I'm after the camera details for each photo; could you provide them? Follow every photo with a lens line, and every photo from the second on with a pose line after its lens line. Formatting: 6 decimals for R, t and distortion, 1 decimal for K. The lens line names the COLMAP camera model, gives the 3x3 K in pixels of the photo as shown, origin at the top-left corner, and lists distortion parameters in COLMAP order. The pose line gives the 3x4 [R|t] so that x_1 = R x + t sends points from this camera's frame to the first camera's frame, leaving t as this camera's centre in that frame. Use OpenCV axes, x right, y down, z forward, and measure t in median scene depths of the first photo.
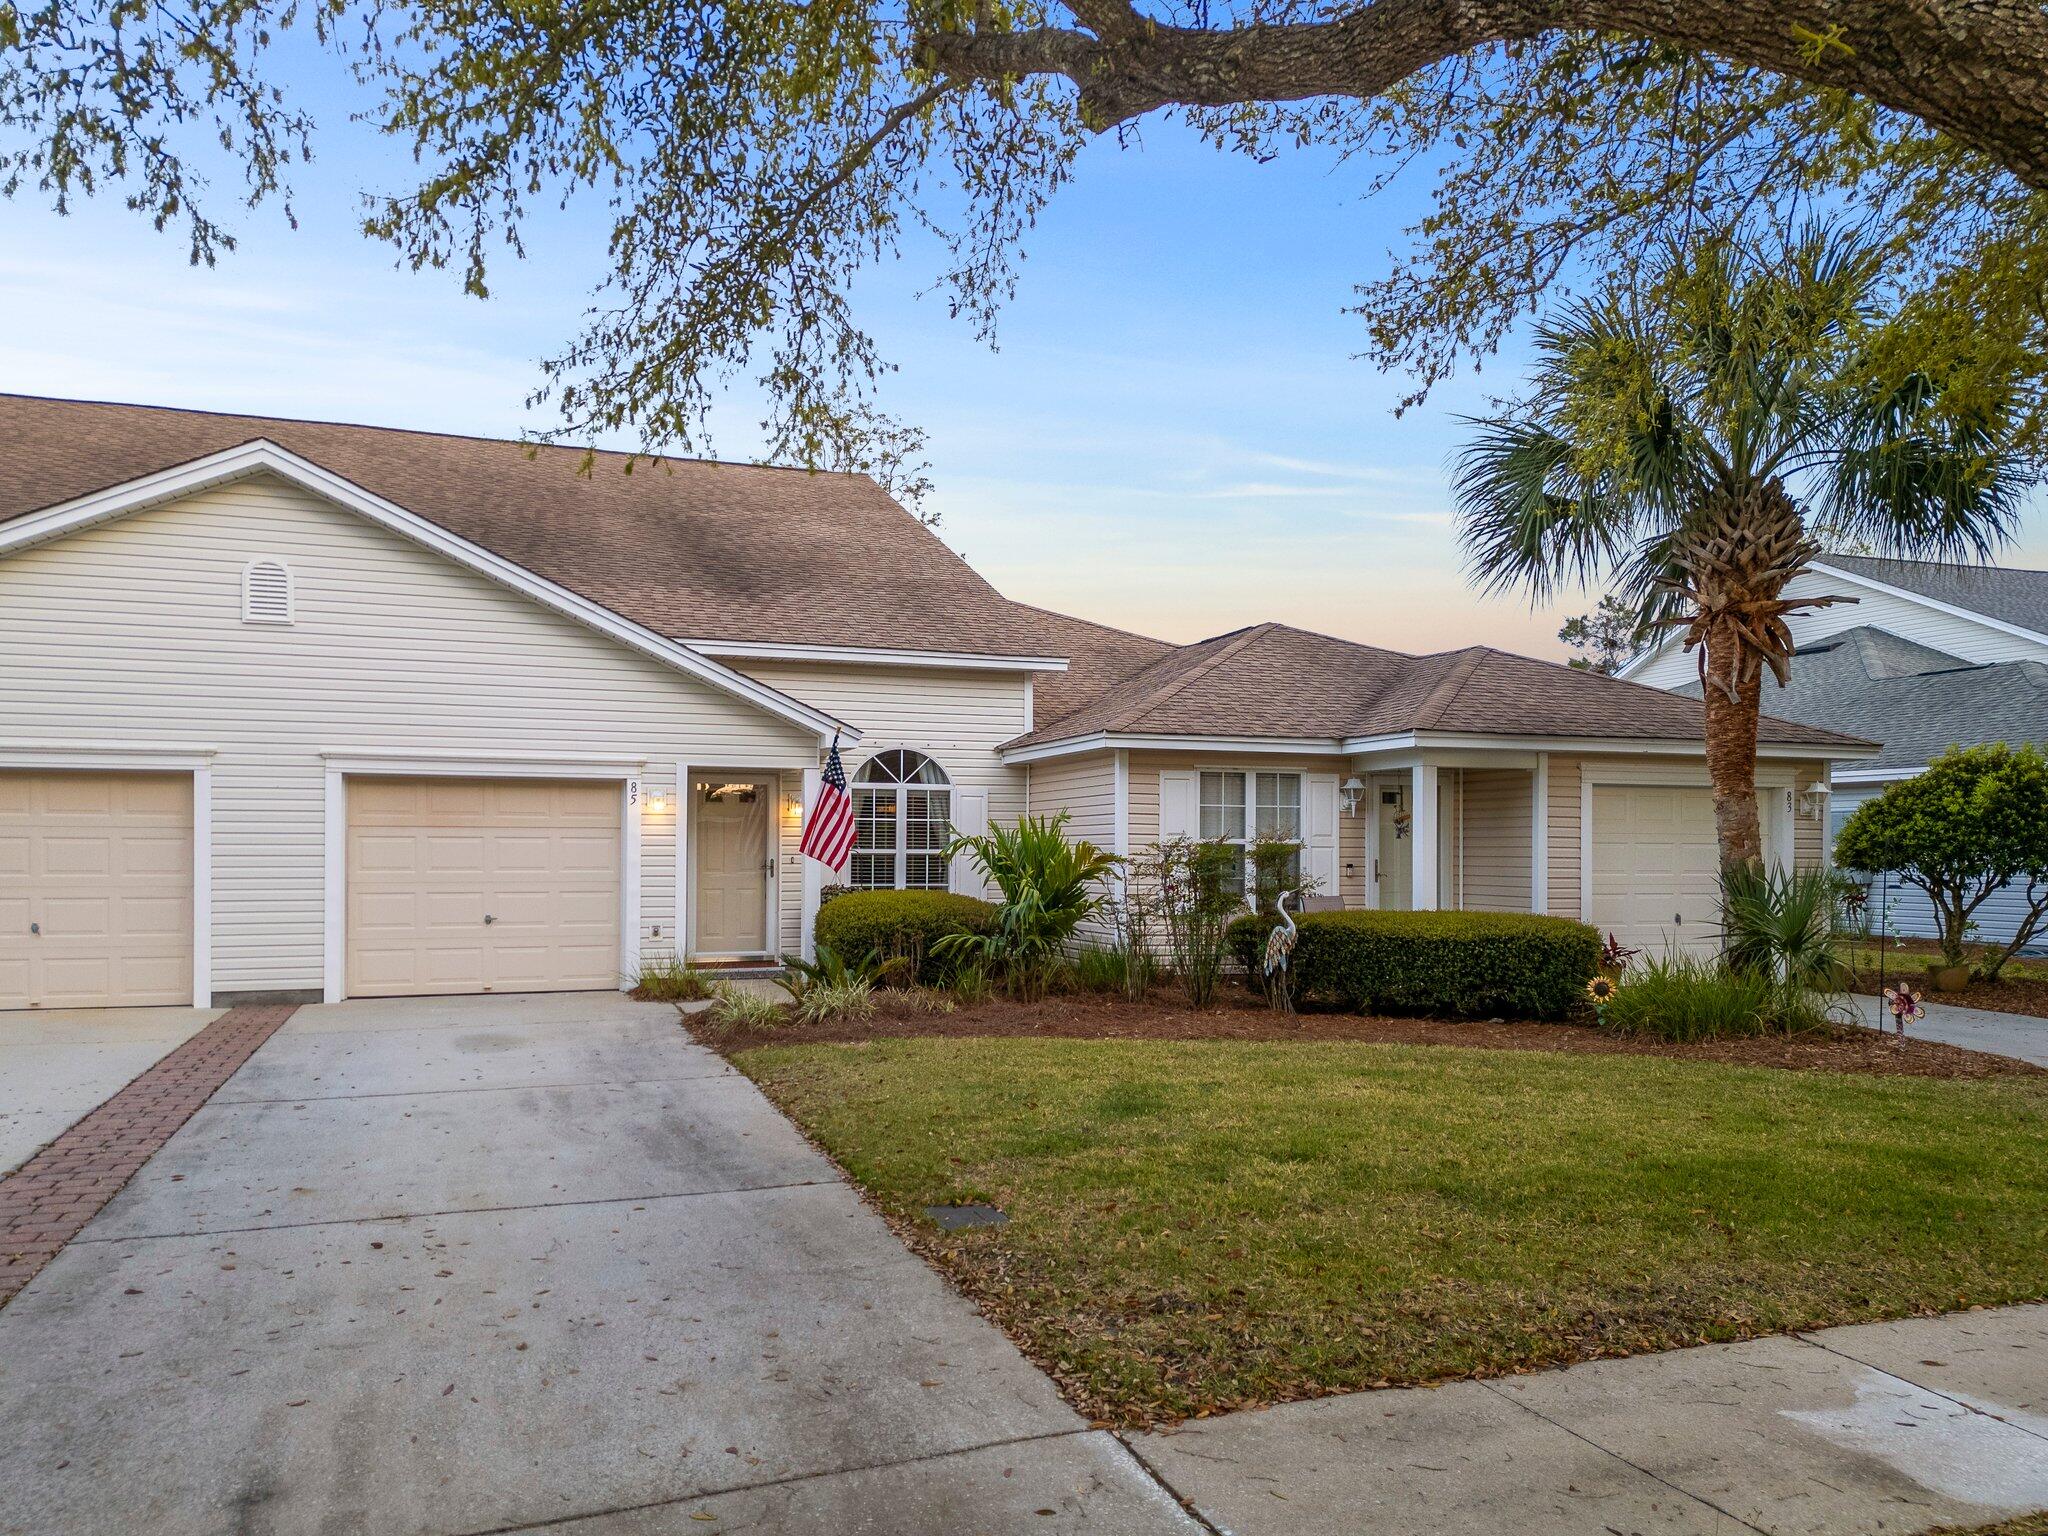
lens RADIAL K [[1488.6, 0, 1029.0], [0, 1488.6, 846.9], [0, 0, 1]] dist [0.086569, -0.090389]
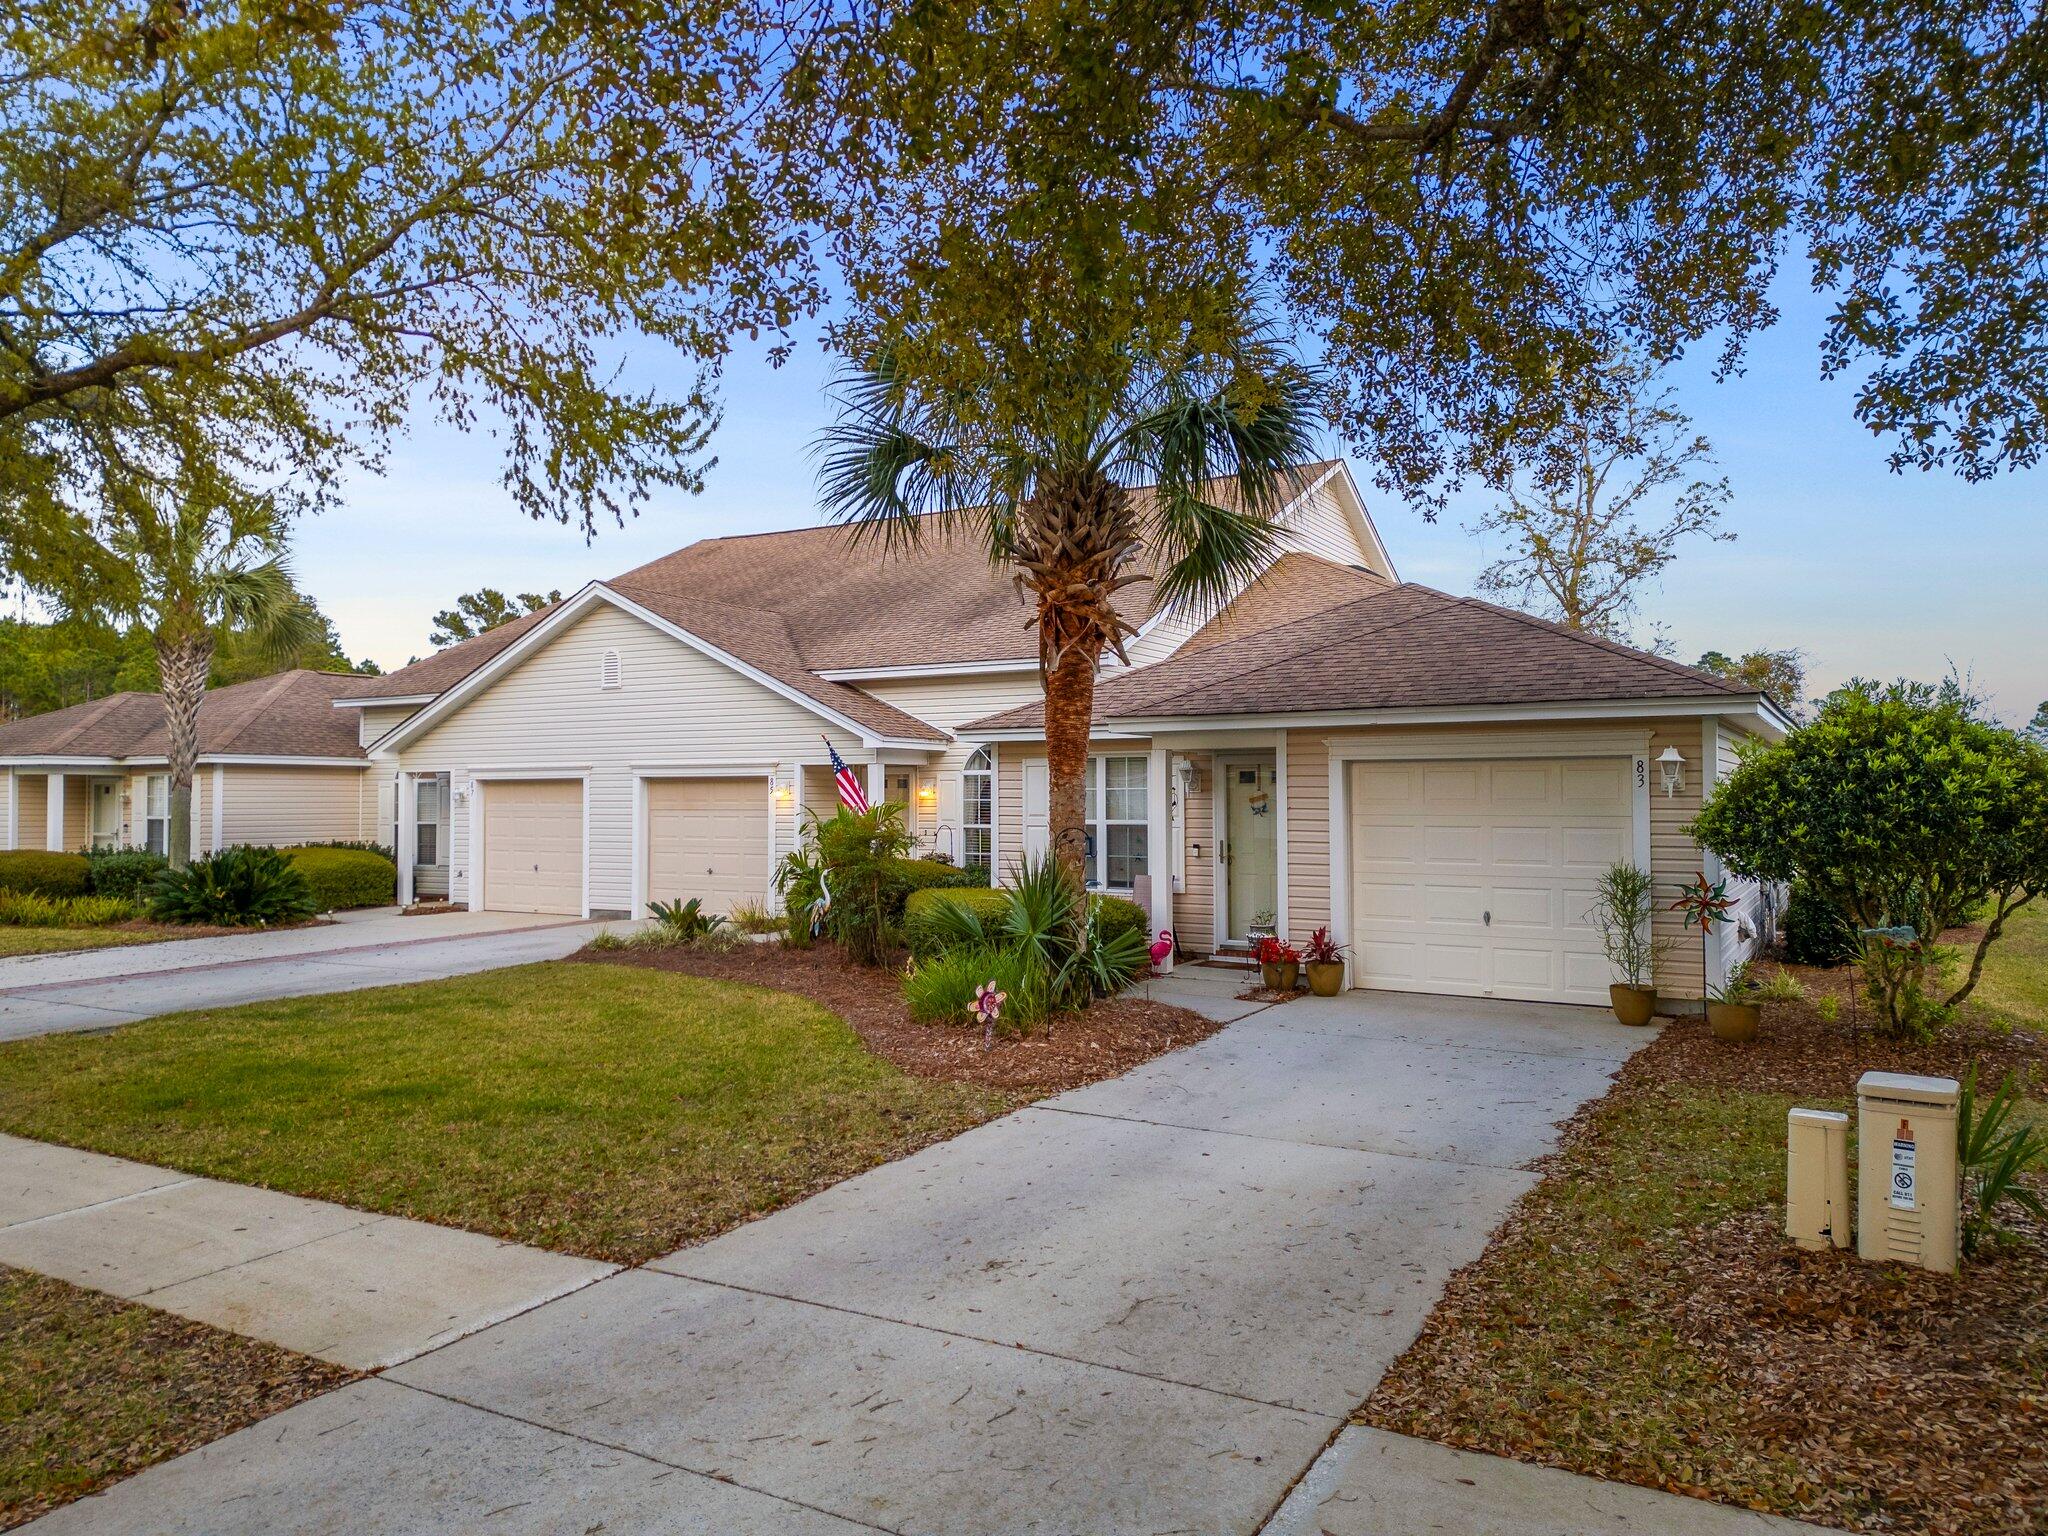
lens RADIAL K [[1420.7, 0, 1020.8], [0, 1420.7, 765.1], [0, 0, 1]] dist [0.096738, -0.113914]
pose [[0.684719, -0.027095, -0.728303, 0.915319], [-0.006925, 0.999022, -0.043677, 0.002302], [0.728774, 0.034950, 0.683862, 0.245895]]
